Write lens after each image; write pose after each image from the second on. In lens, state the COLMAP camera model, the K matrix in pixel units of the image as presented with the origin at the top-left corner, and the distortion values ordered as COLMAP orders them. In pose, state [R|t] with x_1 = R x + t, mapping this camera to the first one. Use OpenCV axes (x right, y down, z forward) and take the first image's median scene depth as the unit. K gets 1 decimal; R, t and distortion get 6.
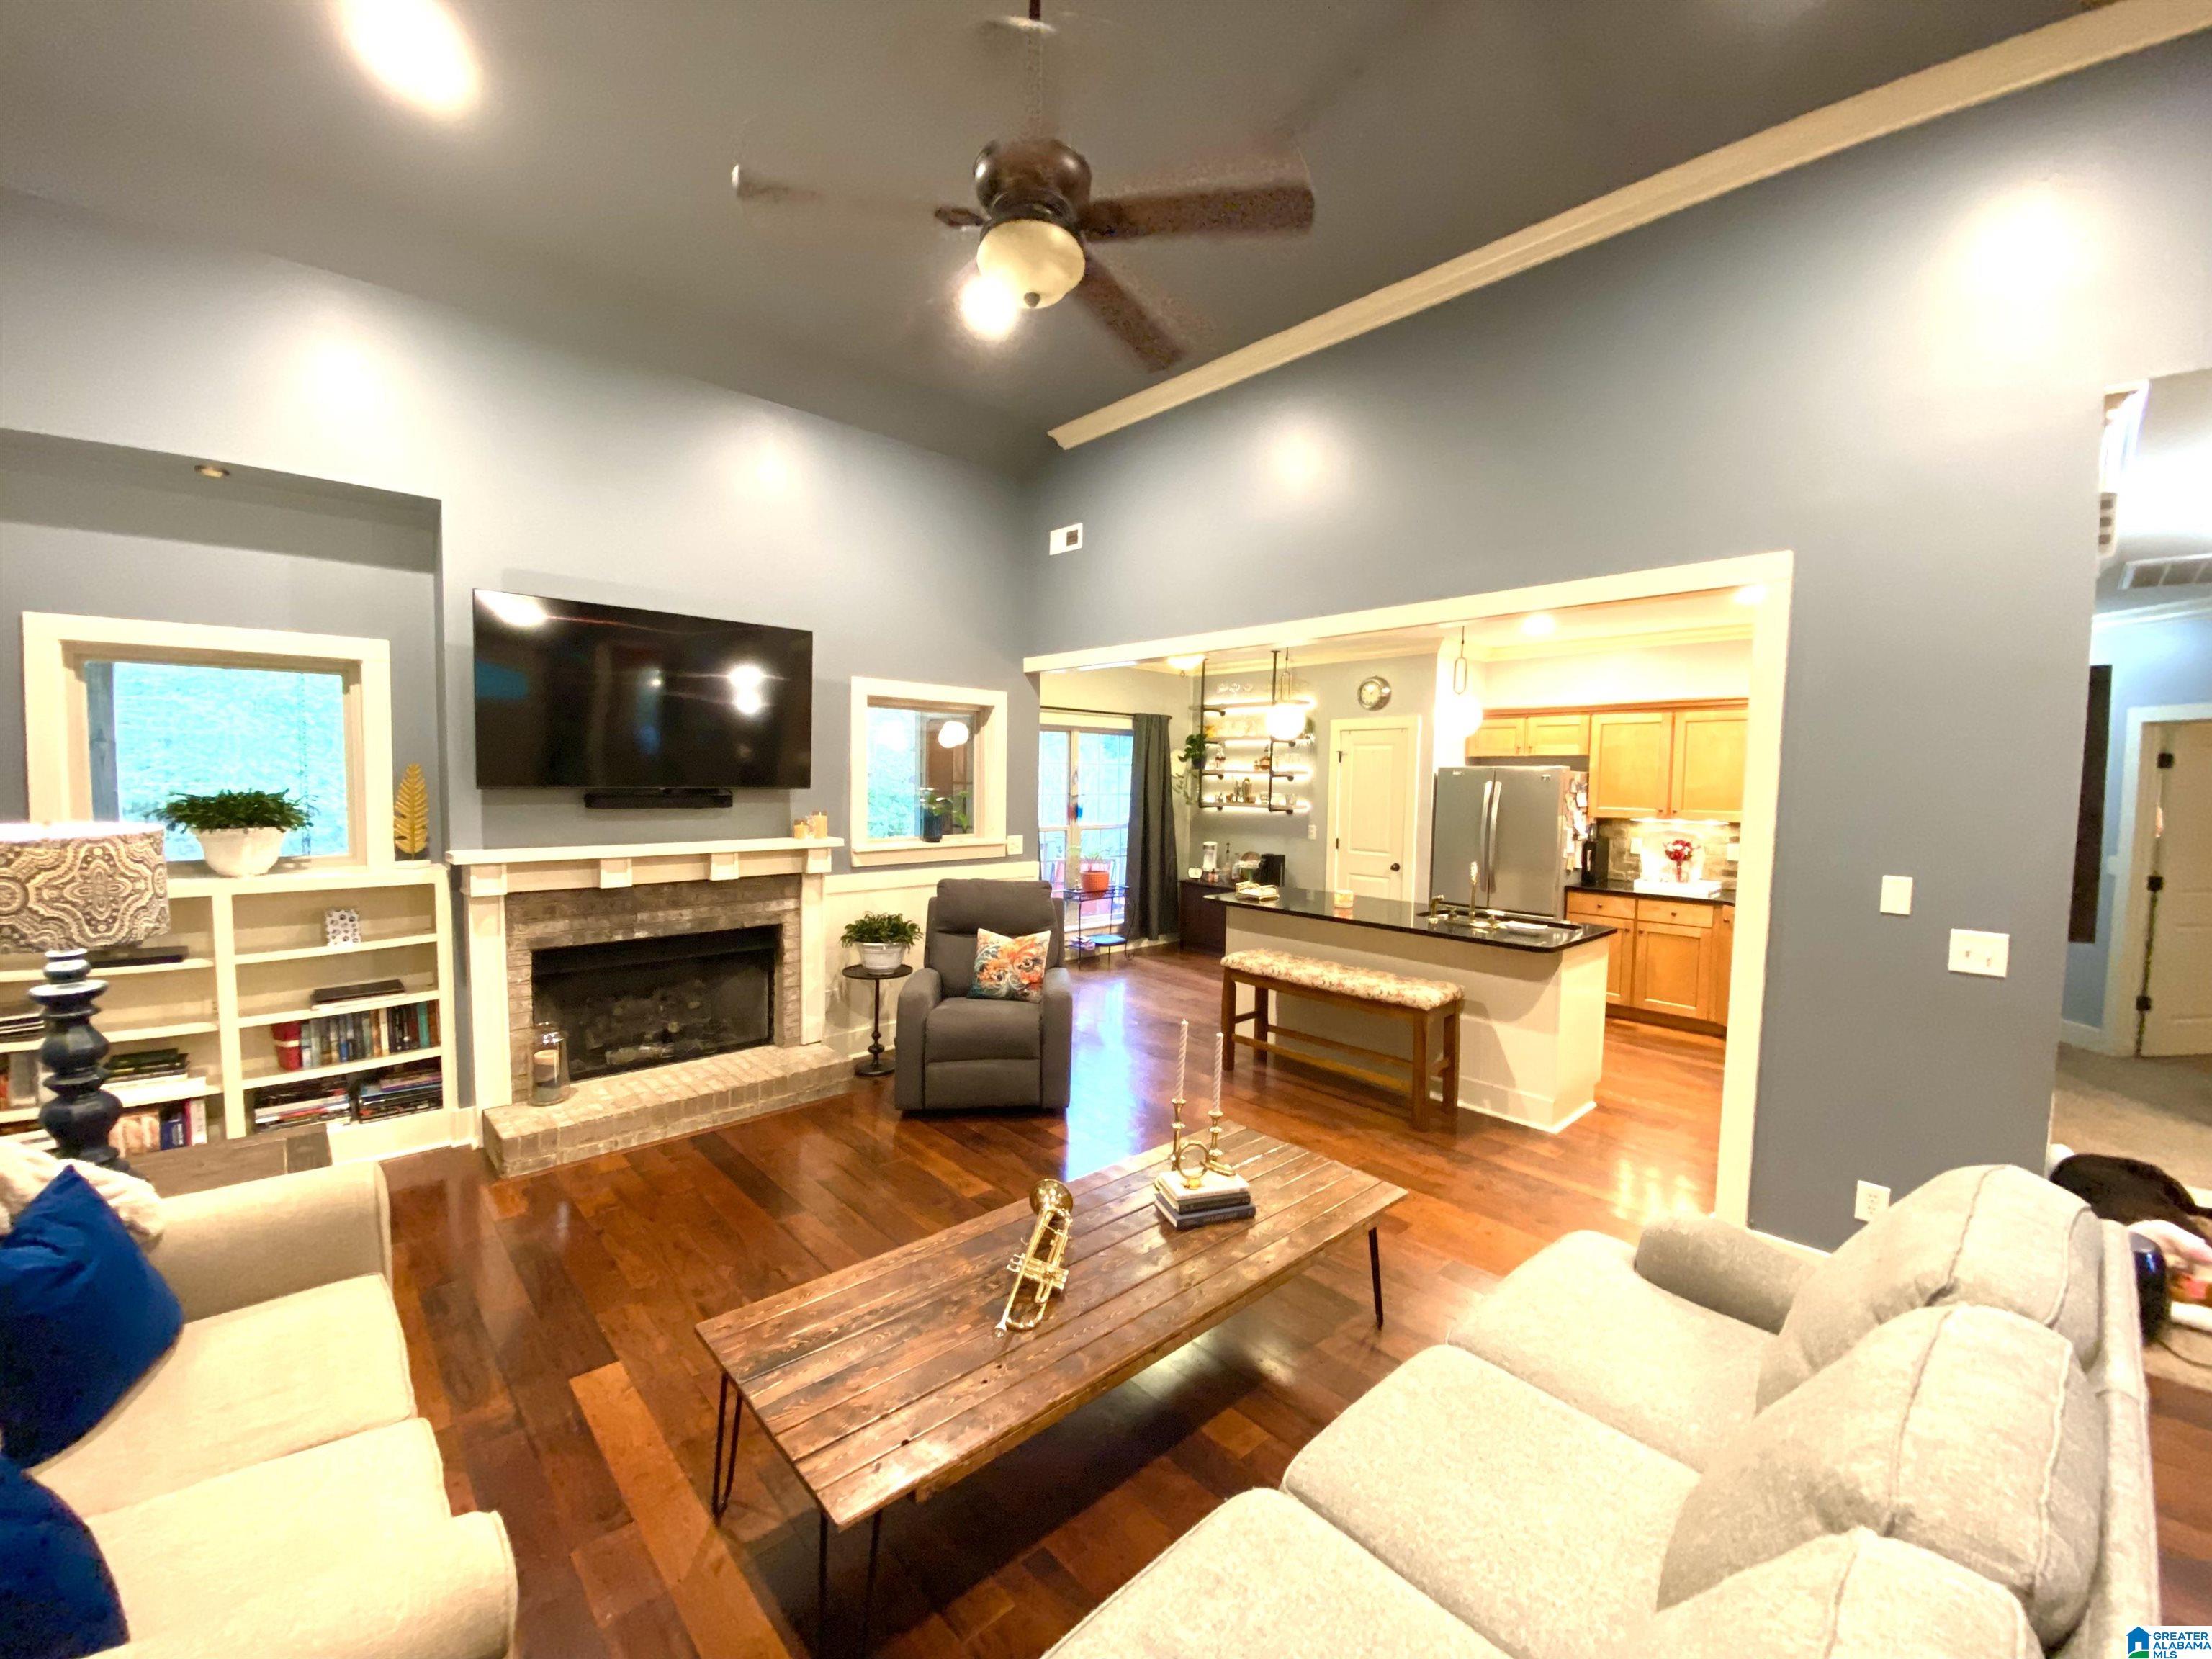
lens RADIAL K [[877.5, 0, 1101.0], [0, 877.5, 833.7], [0, 0, 1]] dist [-0.002977, -0.000369]
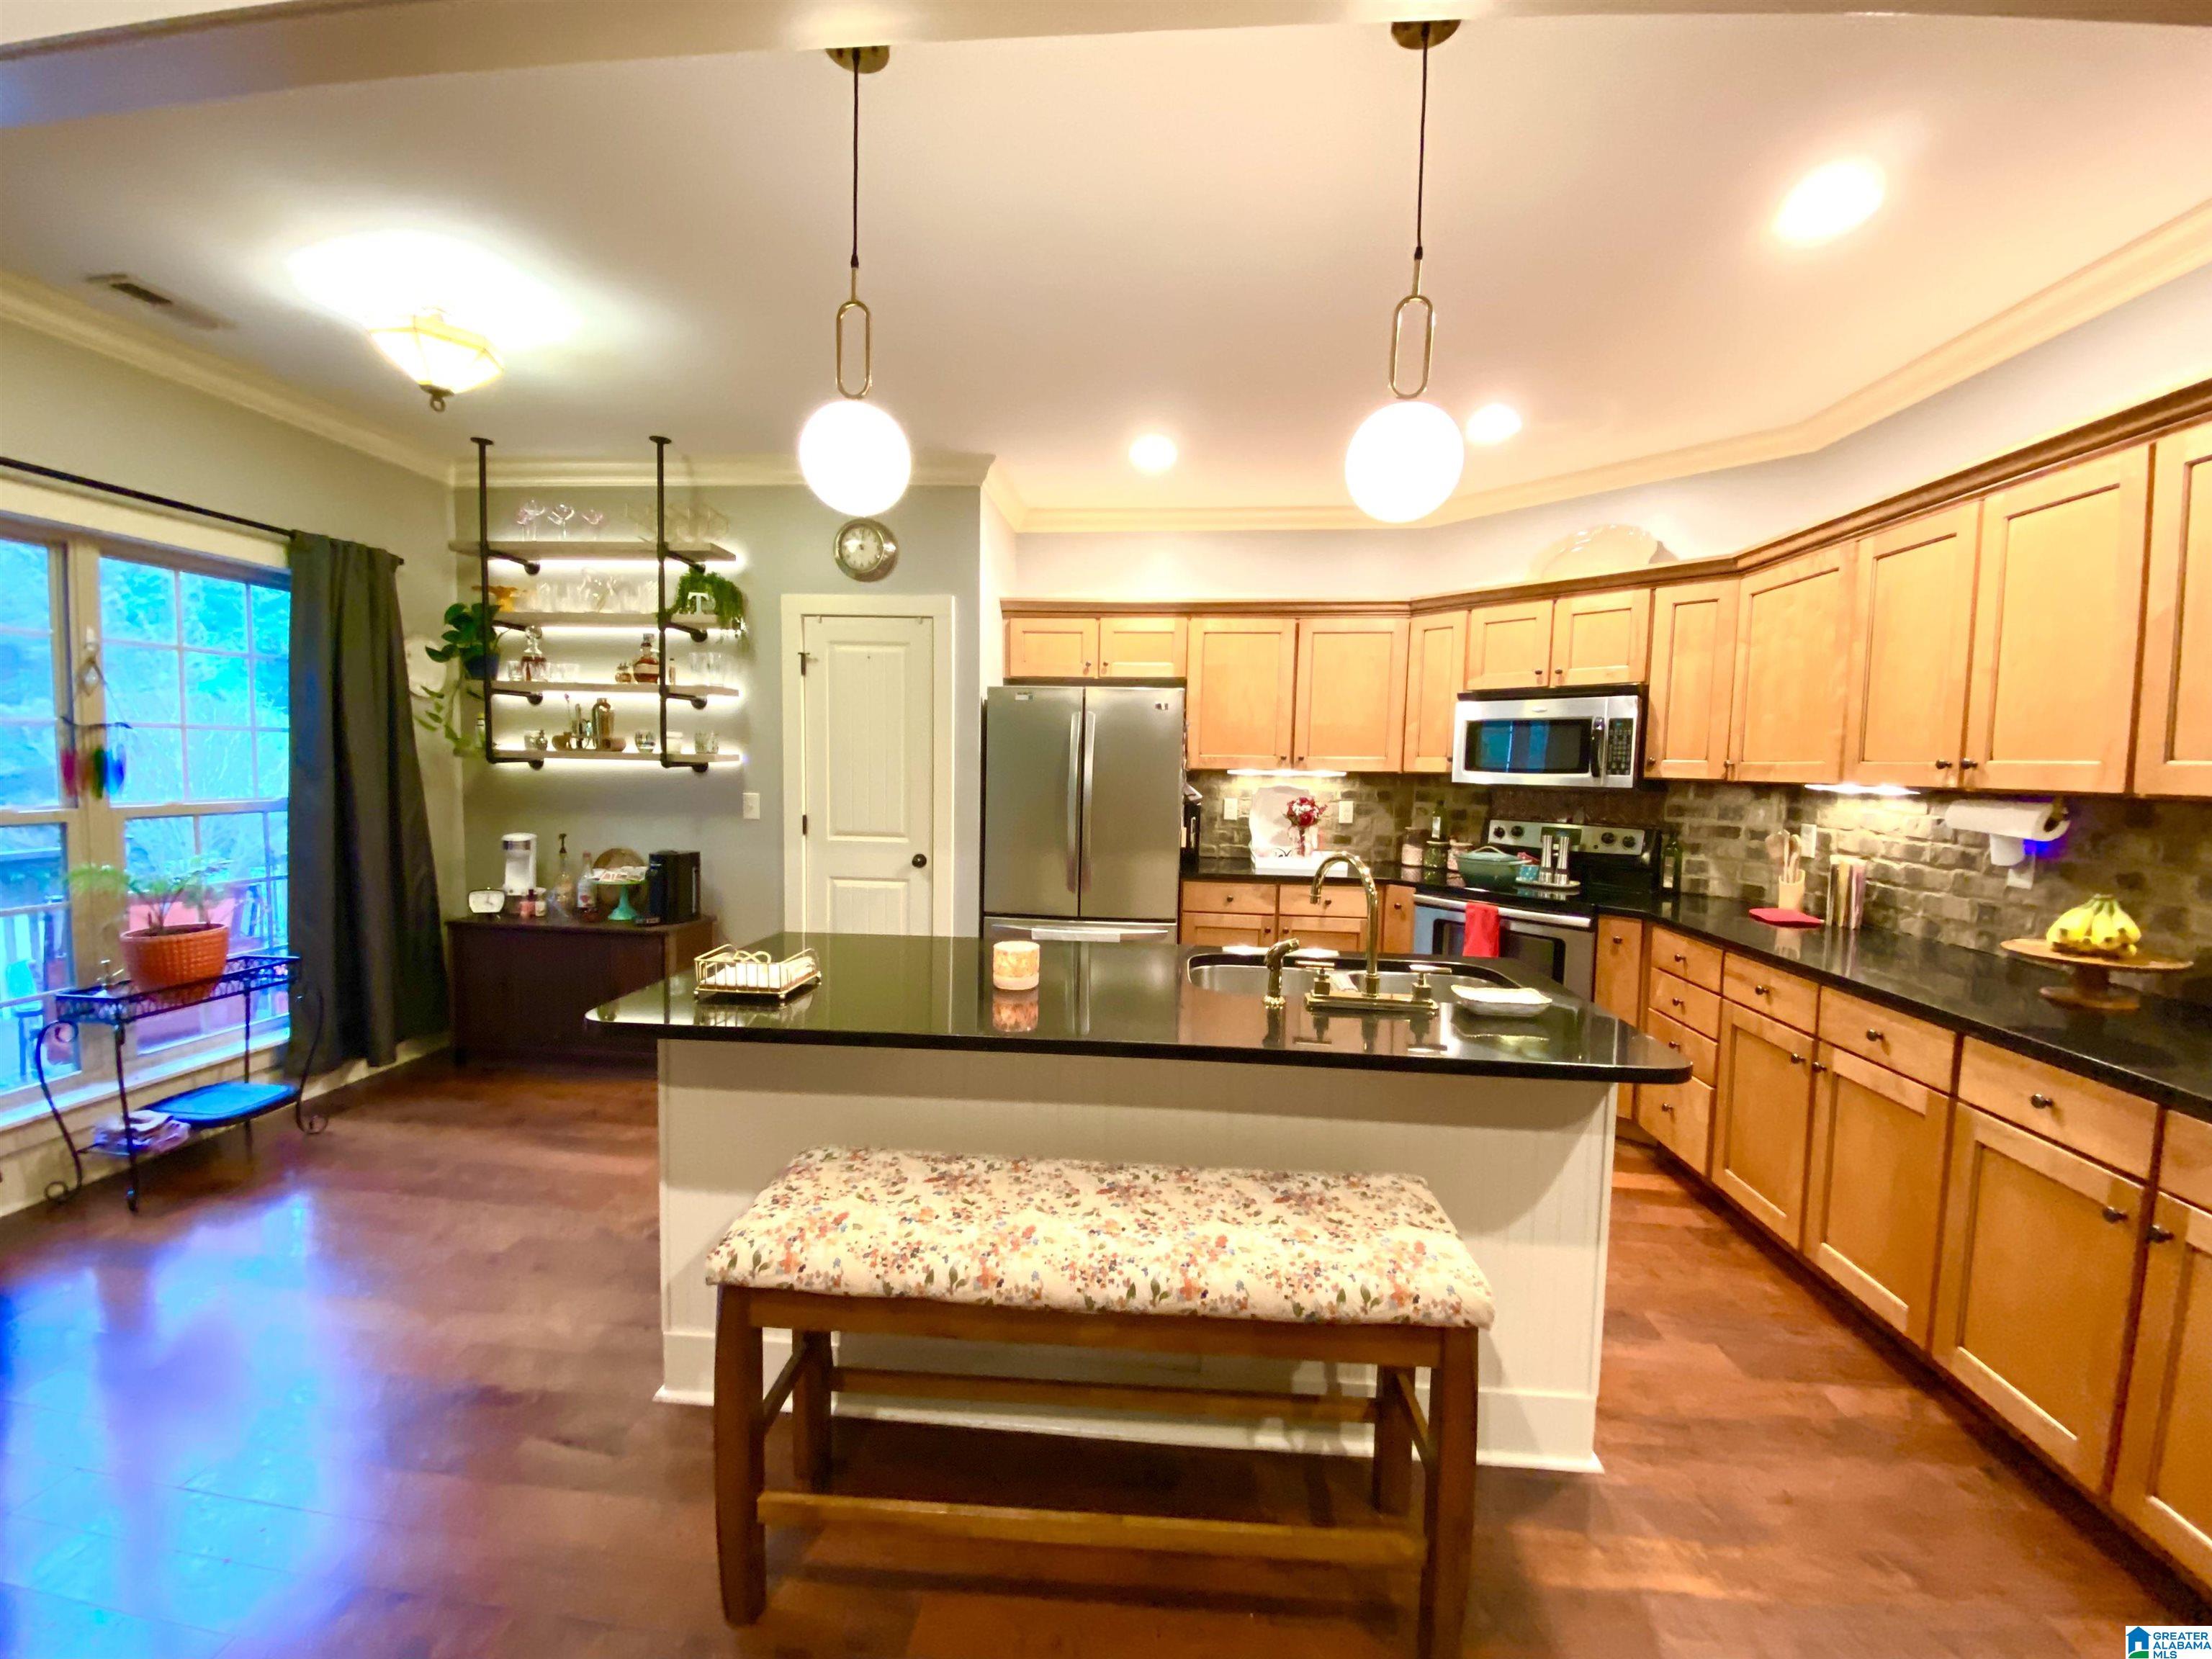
lens RADIAL K [[908.9, 0, 1109.2], [0, 908.9, 826.6], [0, 0, 1]] dist [0.000129, -0.000496]
pose [[0.729116, -0.050722, 0.682508, 0.021488], [0.034143, 0.998704, 0.037745, -0.002230], [-0.683538, -0.004218, 0.729903, 0.432063]]
